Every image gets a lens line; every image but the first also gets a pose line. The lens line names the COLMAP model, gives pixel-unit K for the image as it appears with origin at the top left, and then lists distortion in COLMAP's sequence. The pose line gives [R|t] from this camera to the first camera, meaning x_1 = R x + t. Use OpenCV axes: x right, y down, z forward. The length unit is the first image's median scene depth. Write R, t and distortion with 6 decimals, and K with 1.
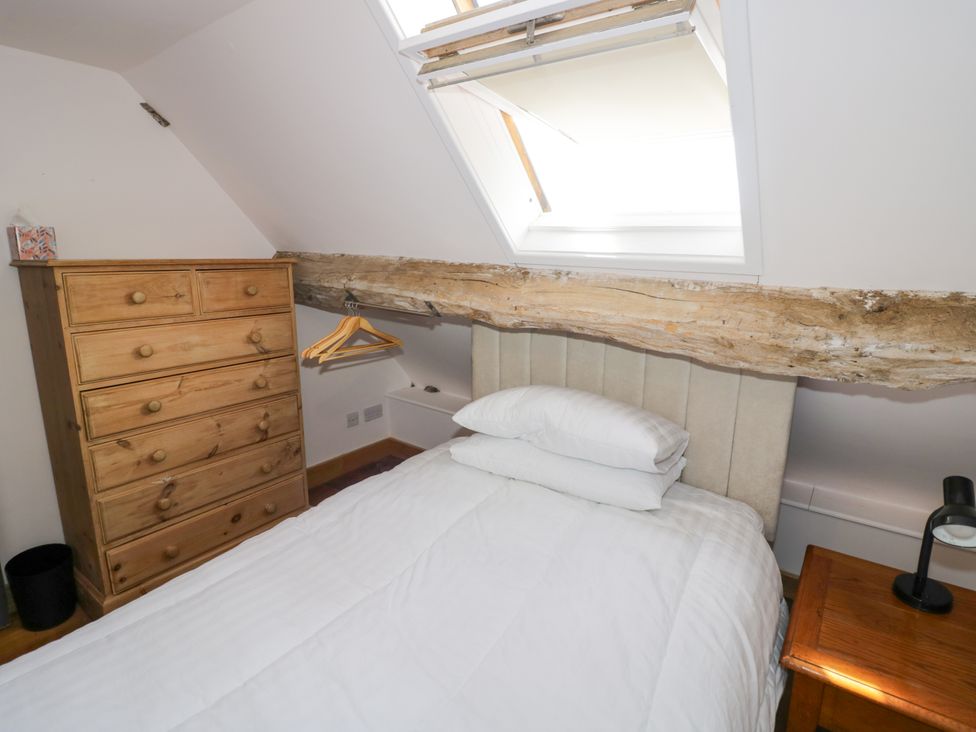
lens RADIAL K [[508.1, 0, 488.0], [0, 508.1, 366.0], [0, 0, 1]] dist [0.002037, -0.014985]
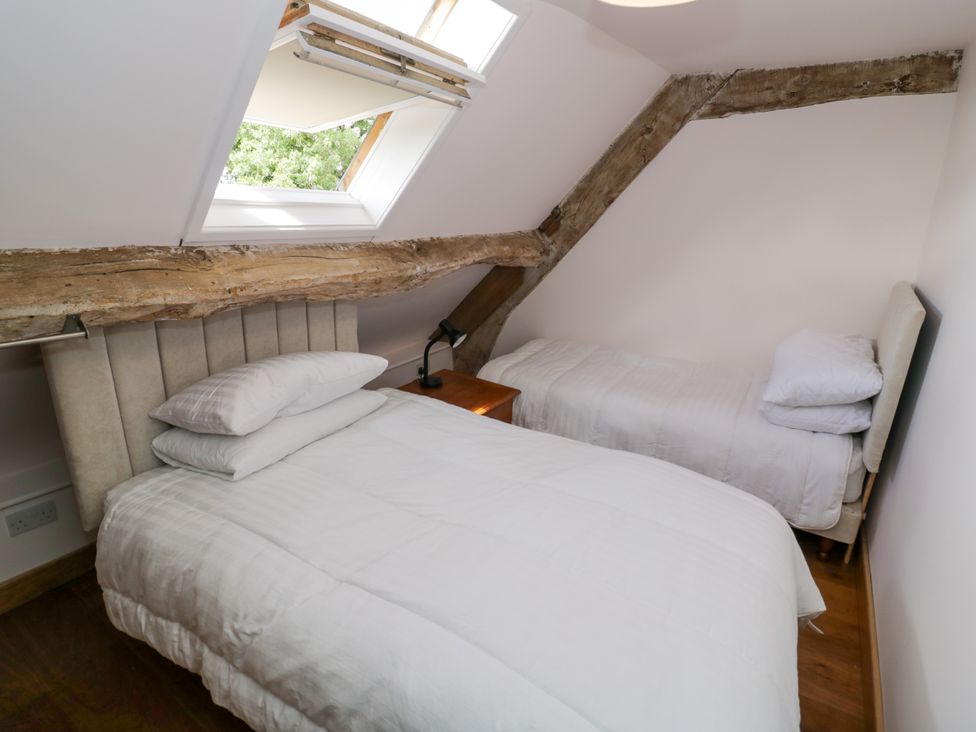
lens RADIAL K [[508.1, 0, 488.0], [0, 508.1, 366.0], [0, 0, 1]] dist [0.002037, -0.014985]
pose [[-0.065304, -0.307243, 0.949388, -1.024686], [0.211308, 0.925584, 0.314074, -0.206571], [-0.975236, 0.221123, 0.004479, 0.670143]]
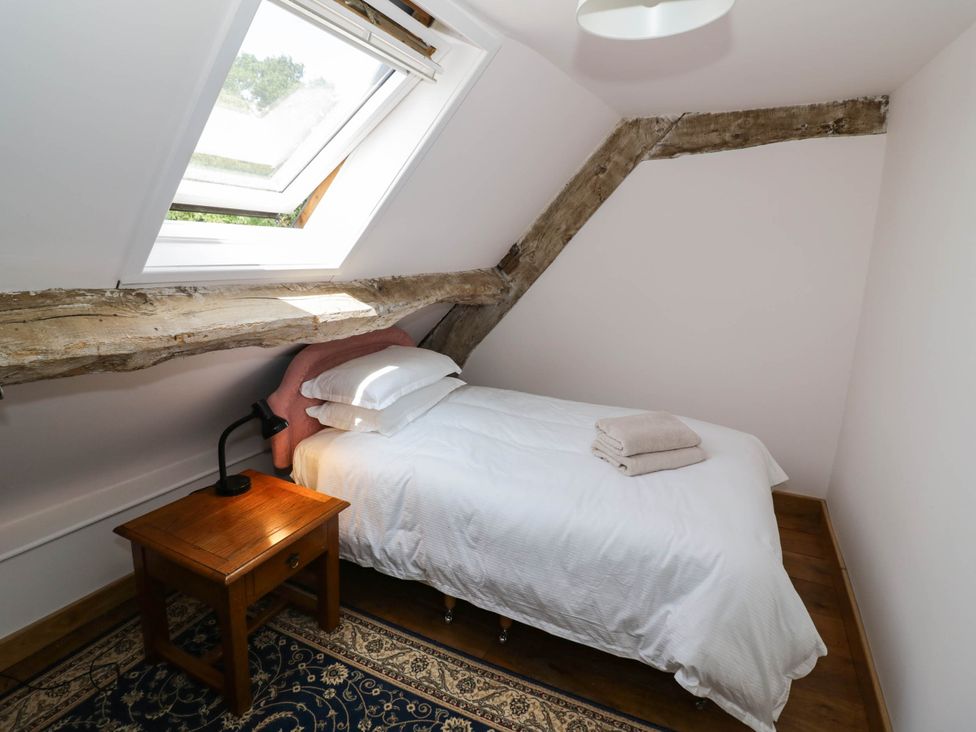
lens RADIAL K [[508.1, 0, 488.0], [0, 508.1, 366.0], [0, 0, 1]] dist [0.002037, -0.014985]
pose [[-0.174986, -0.230636, 0.957177, -0.944097], [0.217247, 0.939170, 0.266013, -0.207342], [-0.960304, 0.254492, -0.114236, 0.732604]]
